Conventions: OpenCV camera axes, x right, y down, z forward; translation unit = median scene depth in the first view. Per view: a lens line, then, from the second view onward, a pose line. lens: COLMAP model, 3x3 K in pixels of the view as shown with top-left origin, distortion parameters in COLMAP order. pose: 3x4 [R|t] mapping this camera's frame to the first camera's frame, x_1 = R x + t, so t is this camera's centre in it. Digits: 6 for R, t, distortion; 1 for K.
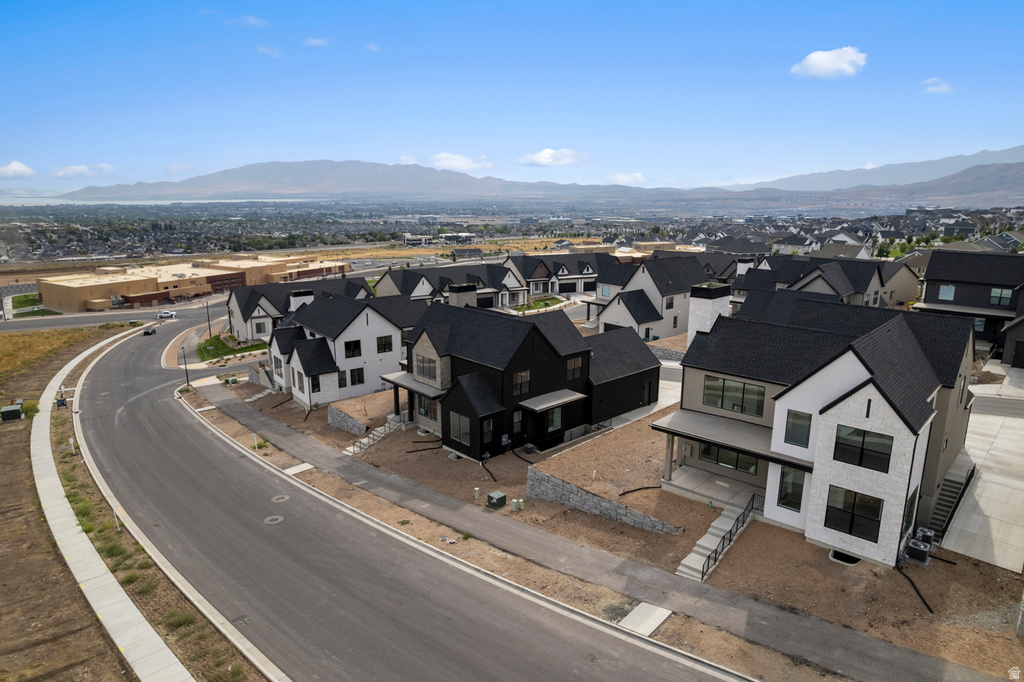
lens RADIAL K [[650.1, 0, 513.9], [0, 650.1, 343.7], [0, 0, 1]] dist [-0.073935, 0.060102]
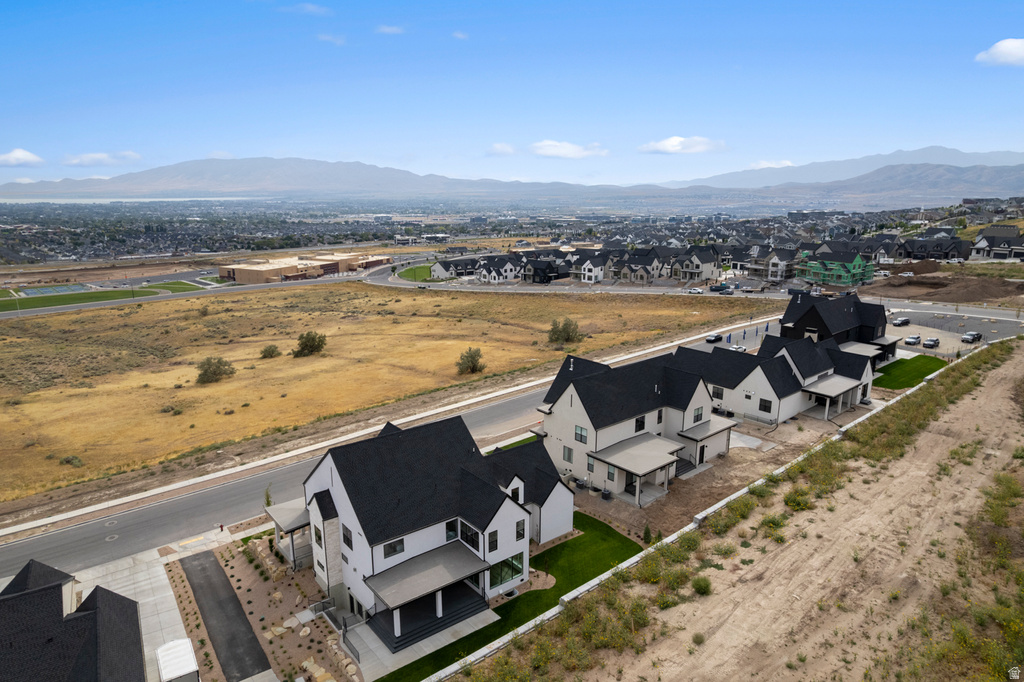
lens RADIAL K [[650.1, 0, 513.9], [0, 650.1, 343.7], [0, 0, 1]] dist [-0.073935, 0.060102]
pose [[0.996172, -0.020034, 0.085084, -0.016682], [0.019571, 0.999789, 0.006274, 0.013934], [-0.085192, -0.004585, 0.996354, -0.100613]]
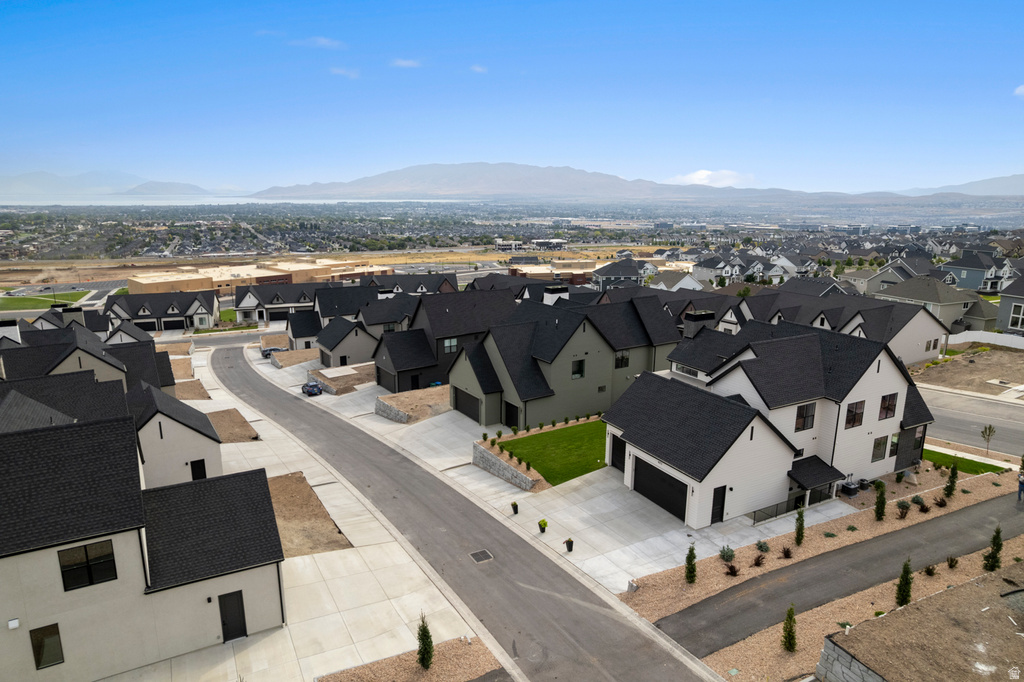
lens RADIAL K [[650.1, 0, 513.9], [0, 650.1, 343.7], [0, 0, 1]] dist [-0.073935, 0.060102]
pose [[0.973774, 0.054805, -0.220819, 0.034447], [-0.055427, 0.998457, 0.003383, -0.001830], [0.220664, 0.008945, 0.975309, -0.006401]]
